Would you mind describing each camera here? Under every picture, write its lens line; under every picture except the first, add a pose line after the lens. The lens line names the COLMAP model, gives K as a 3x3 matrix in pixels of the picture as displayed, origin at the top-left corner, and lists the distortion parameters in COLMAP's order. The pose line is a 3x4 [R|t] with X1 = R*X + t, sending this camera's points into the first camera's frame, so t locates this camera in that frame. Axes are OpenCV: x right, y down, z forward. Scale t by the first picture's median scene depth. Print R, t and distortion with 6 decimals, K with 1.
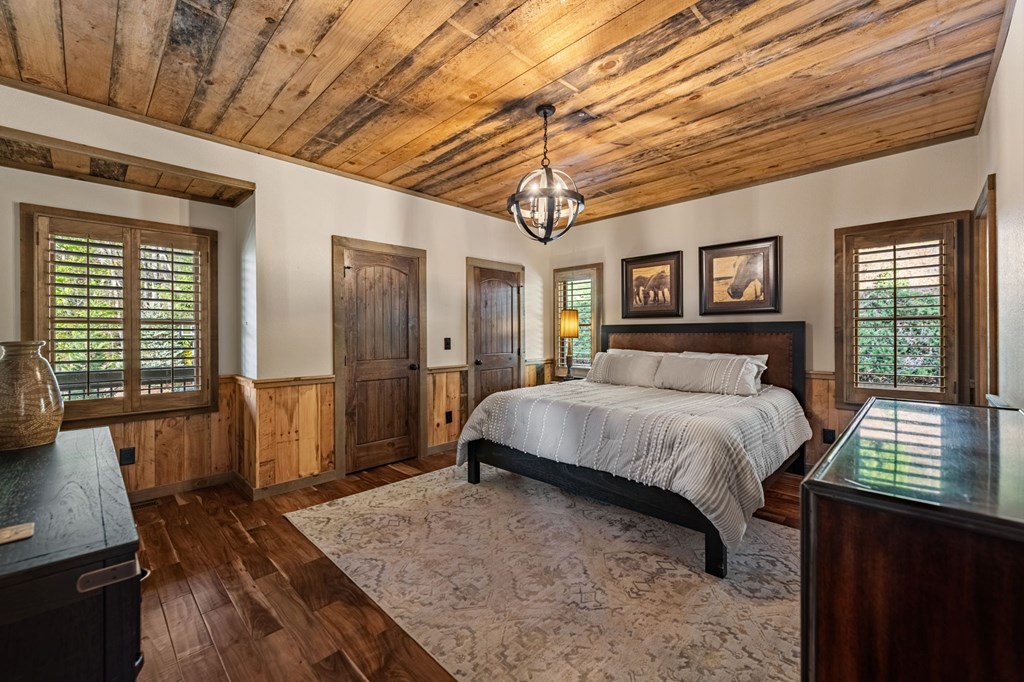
lens RADIAL K [[410.2, 0, 512.3], [0, 410.2, 334.8], [0, 0, 1]] dist [0.012425, -0.002007]
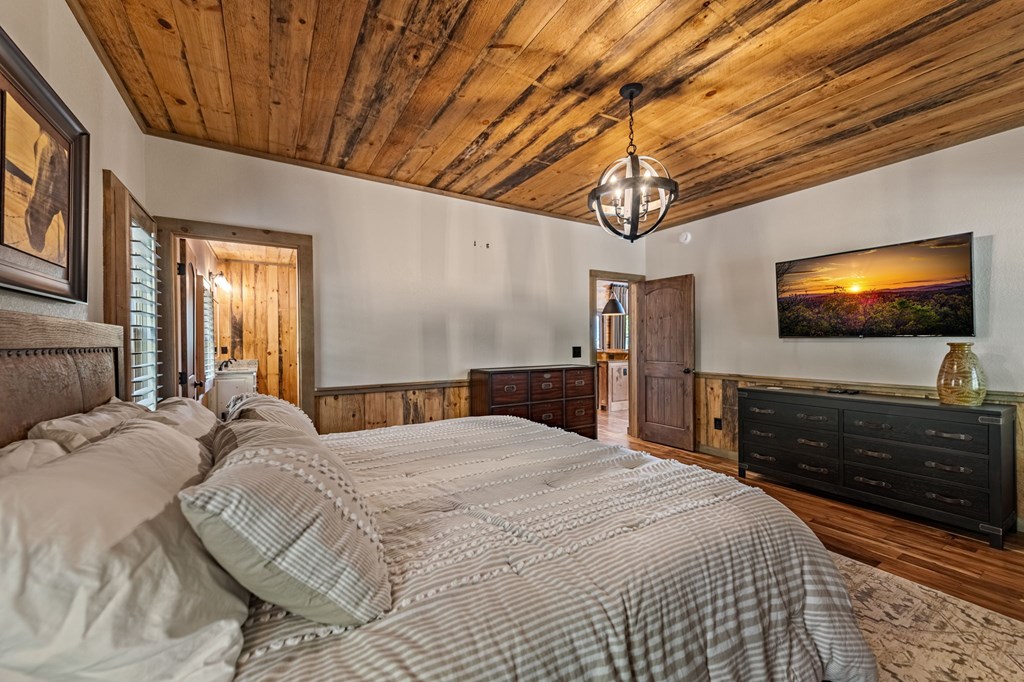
lens RADIAL K [[410.2, 0, 510.9], [0, 410.2, 341.0], [0, 0, 1]] dist [0.012425, -0.002007]
pose [[-0.971736, 0.011638, 0.235784, 0.081509], [0.012456, 0.999920, 0.001981, -0.007919], [-0.235742, 0.004862, -0.971804, 1.218835]]
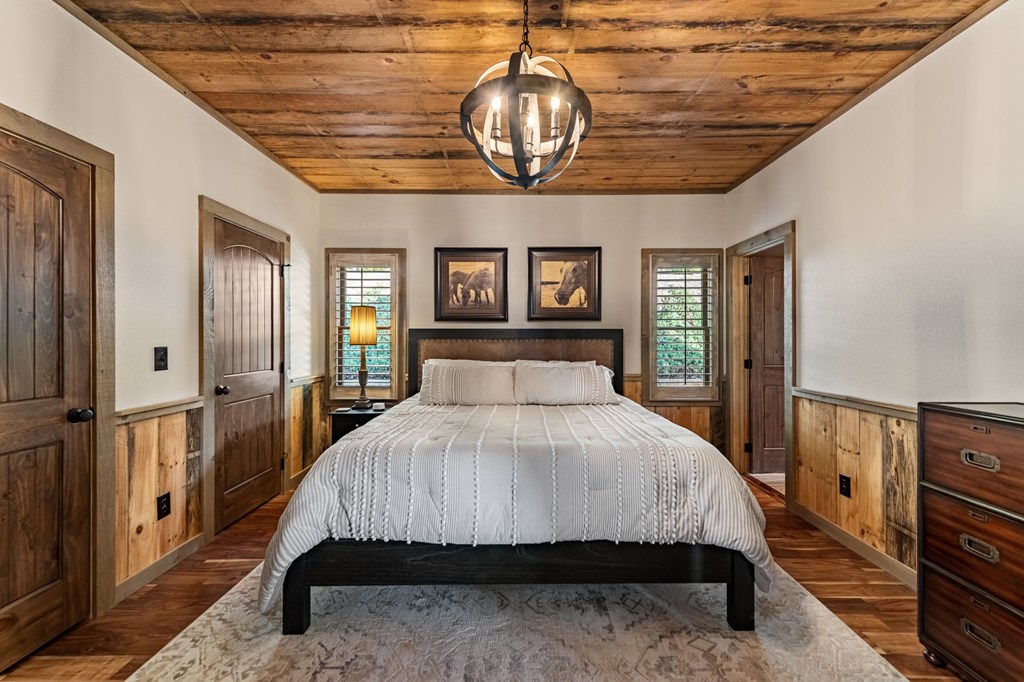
lens RADIAL K [[410.2, 0, 514.7], [0, 410.2, 340.4], [0, 0, 1]] dist [0.012425, -0.002007]
pose [[0.716123, 0.002938, 0.697968, -0.218755], [-0.001222, 0.999995, -0.002956, 0.000607], [-0.697973, 0.001264, 0.716123, 0.371201]]
